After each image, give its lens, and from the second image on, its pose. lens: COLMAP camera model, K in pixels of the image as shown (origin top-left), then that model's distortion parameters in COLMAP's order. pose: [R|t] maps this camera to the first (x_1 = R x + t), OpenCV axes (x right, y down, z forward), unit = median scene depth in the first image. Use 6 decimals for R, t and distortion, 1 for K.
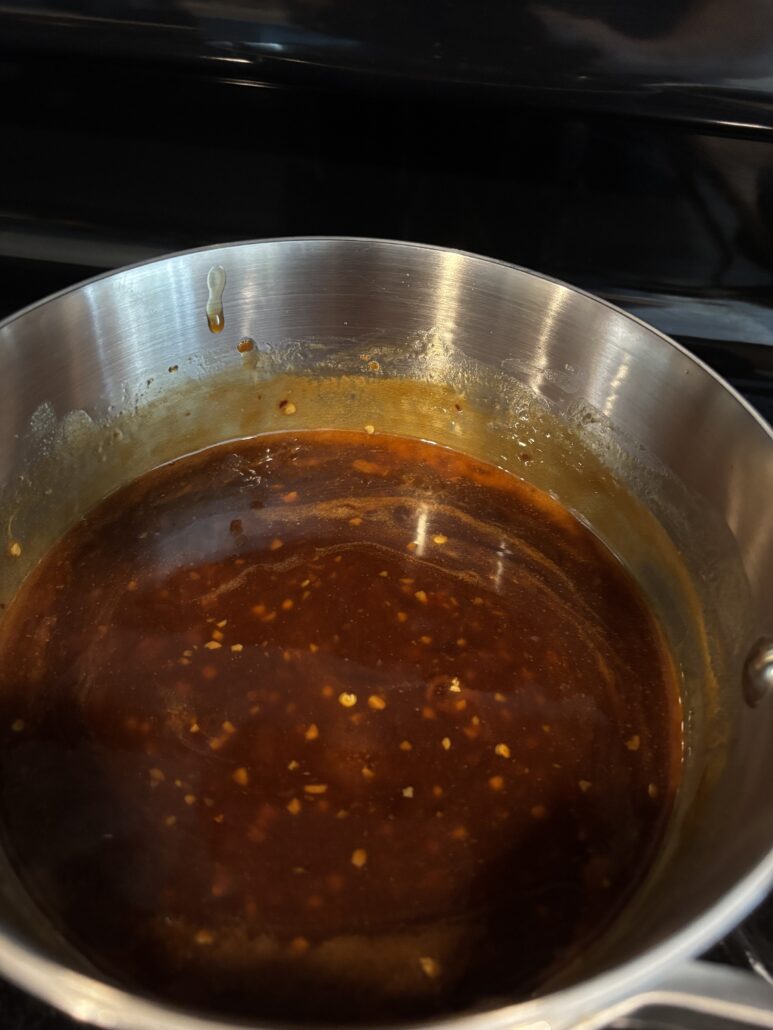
lens RADIAL K [[1100.2, 0, 386.5], [0, 1100.2, 515.0], [0, 0, 1]] dist [0.052621, 0.005179]
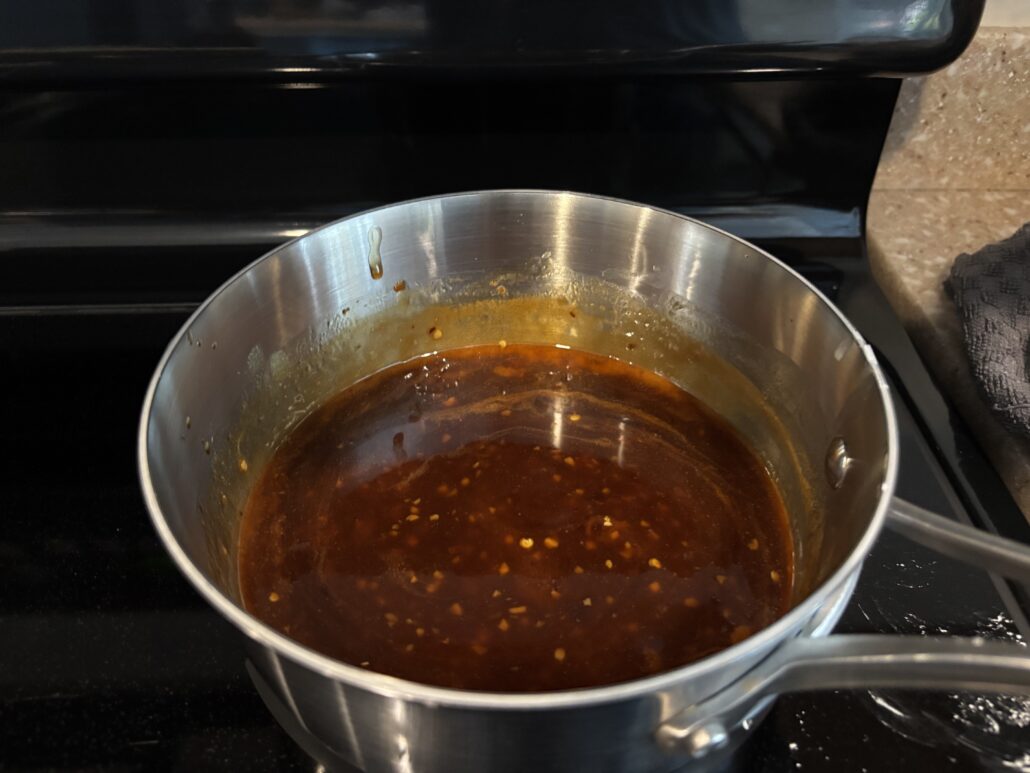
lens RADIAL K [[1100.2, 0, 515.0], [0, 1100.2, 386.5], [0, 0, 1]] dist [0.052621, 0.005179]
pose [[0.988863, -0.136175, 0.060058, -0.090116], [0.141025, 0.986290, -0.085695, 0.086144], [-0.047565, 0.093210, 0.994510, -0.245553]]
